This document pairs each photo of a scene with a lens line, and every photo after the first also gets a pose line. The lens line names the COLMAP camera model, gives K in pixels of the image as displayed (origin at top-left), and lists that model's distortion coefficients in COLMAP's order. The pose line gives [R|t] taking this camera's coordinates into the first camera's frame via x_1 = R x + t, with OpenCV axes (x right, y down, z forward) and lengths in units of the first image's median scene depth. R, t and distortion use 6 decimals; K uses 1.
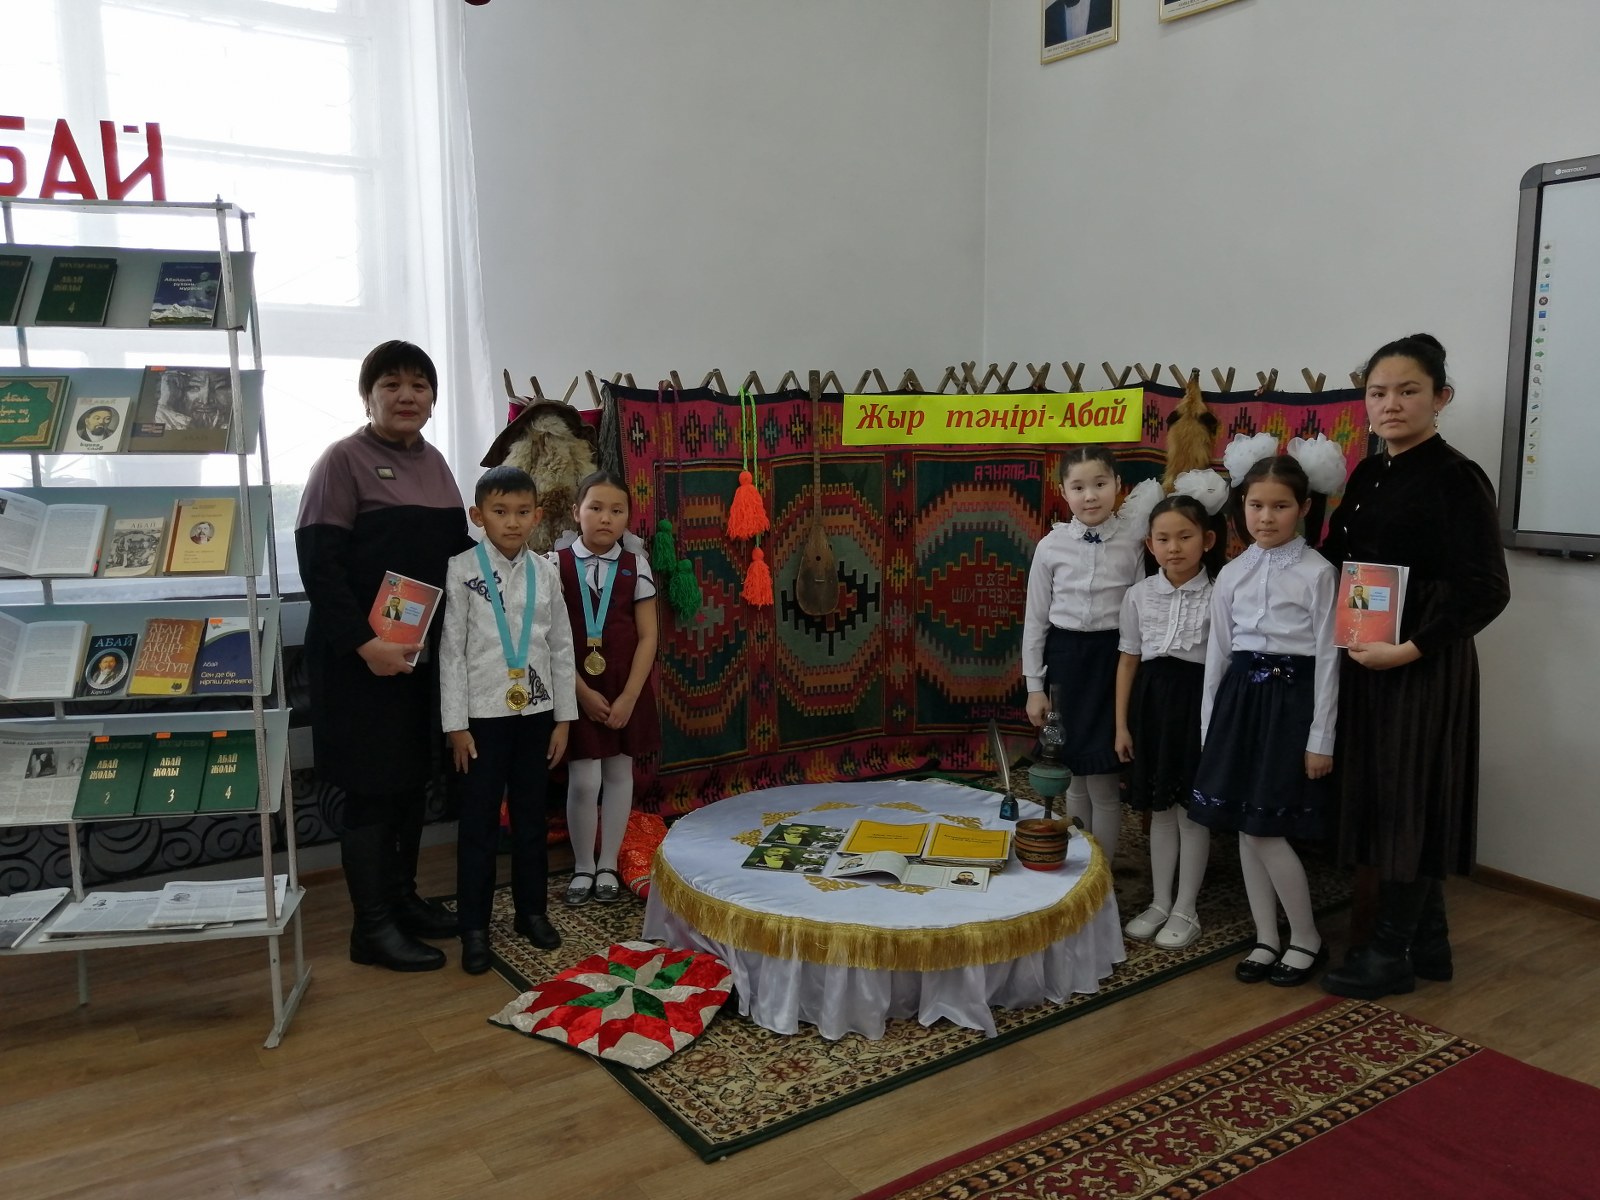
lens RADIAL K [[1246.0, 0, 799.3], [0, 1246.0, 593.7], [0, 0, 1]] dist [-0.009759, 0.036678]
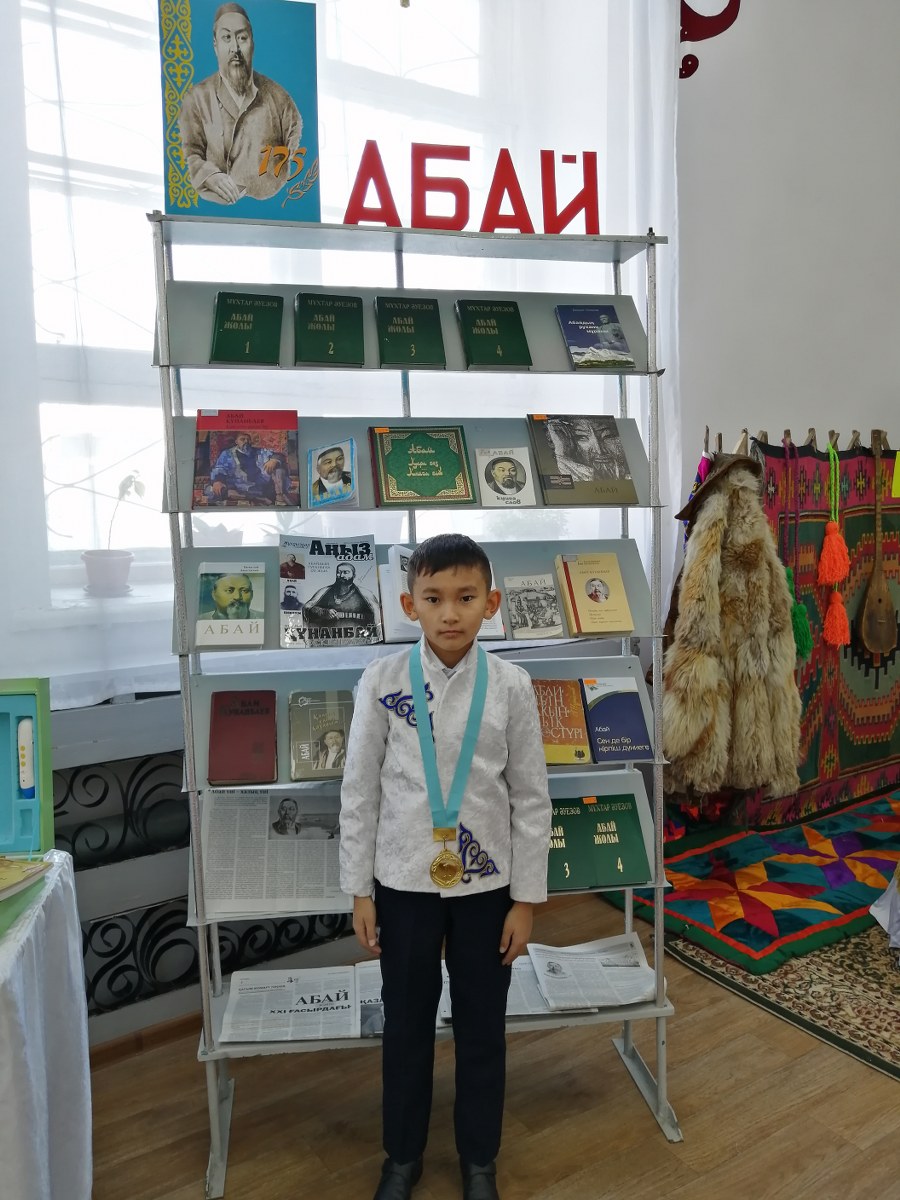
lens RADIAL K [[938.1, 0, 451.2], [0, 938.1, 600.4], [0, 0, 1]] dist [-0.016797, 0.048330]
pose [[0.999378, -0.009926, -0.033833, -0.348879], [0.009290, 0.999778, -0.018903, -0.017645], [0.034013, 0.018577, 0.999249, 0.176925]]
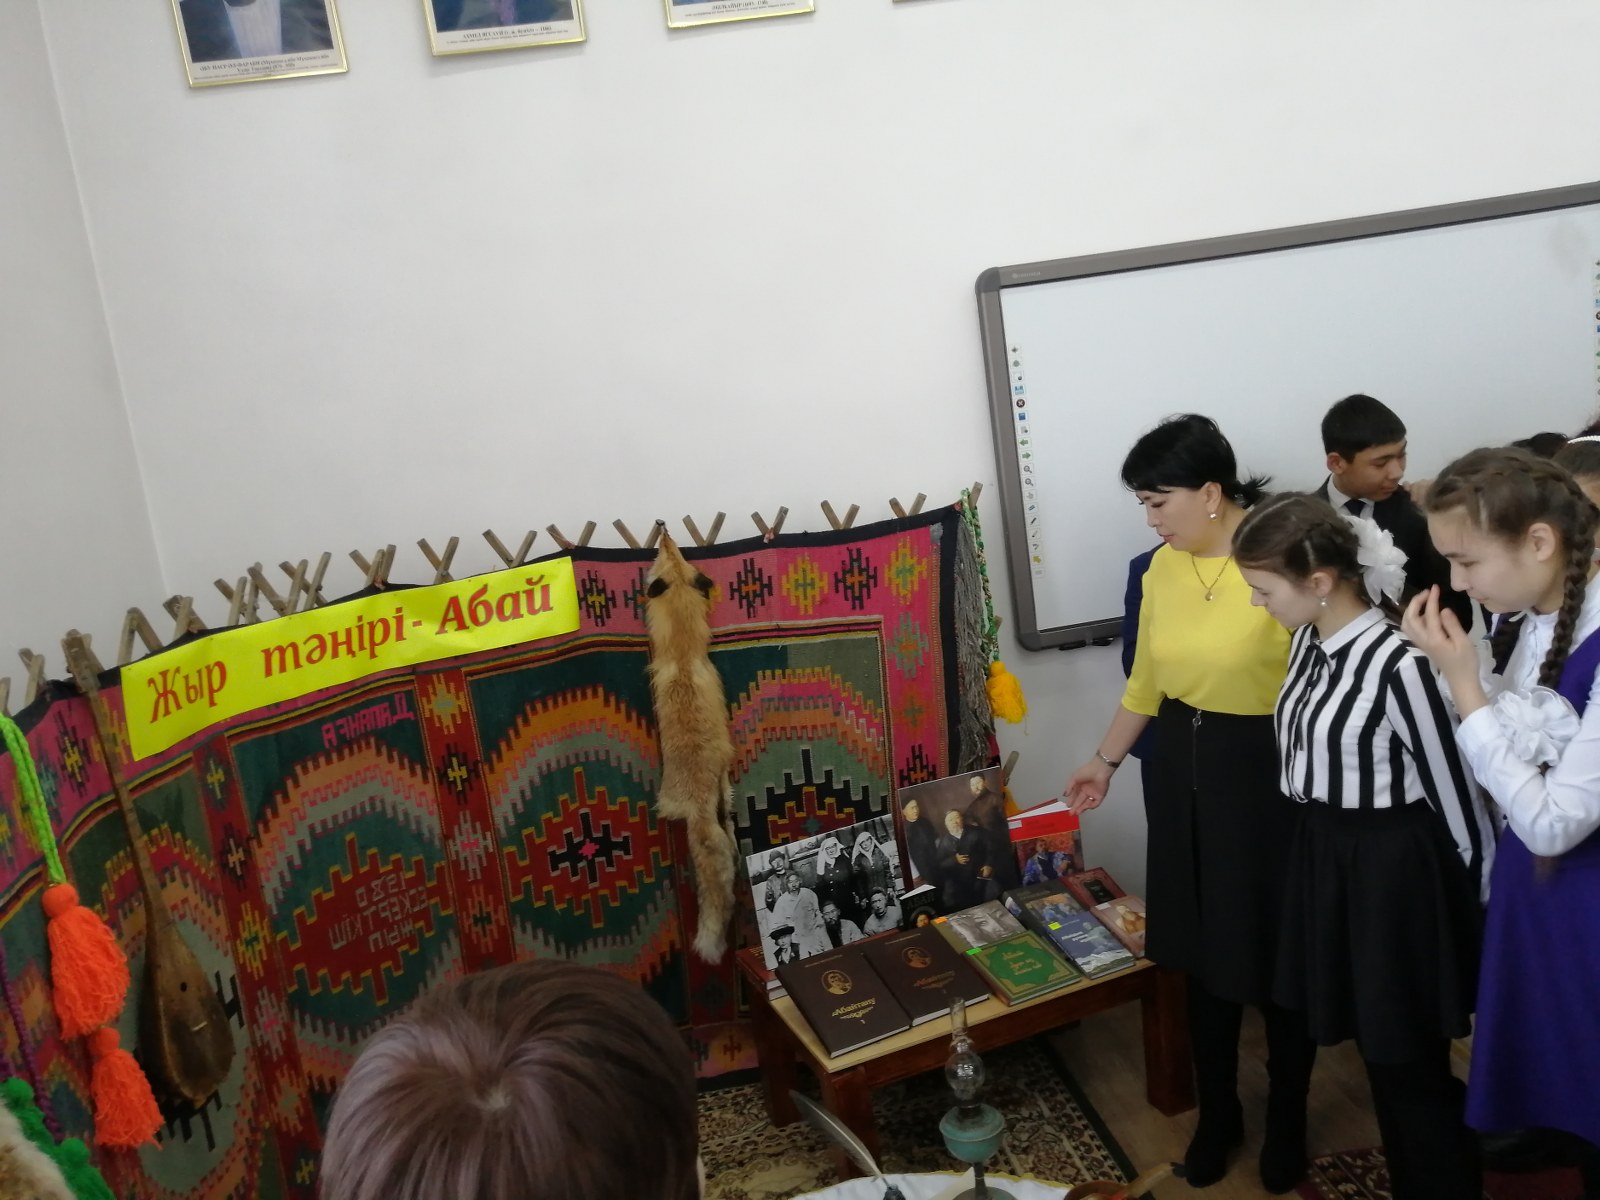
lens RADIAL K [[1250.8, 0, 798.0], [0, 1250.8, 597.2], [0, 0, 1]] dist [-0.016797, 0.048330]
pose [[0.481710, -0.200112, 0.853177, -0.283880], [0.264657, 0.961339, 0.076054, -0.162461], [-0.835411, 0.189163, 0.516048, 0.517866]]
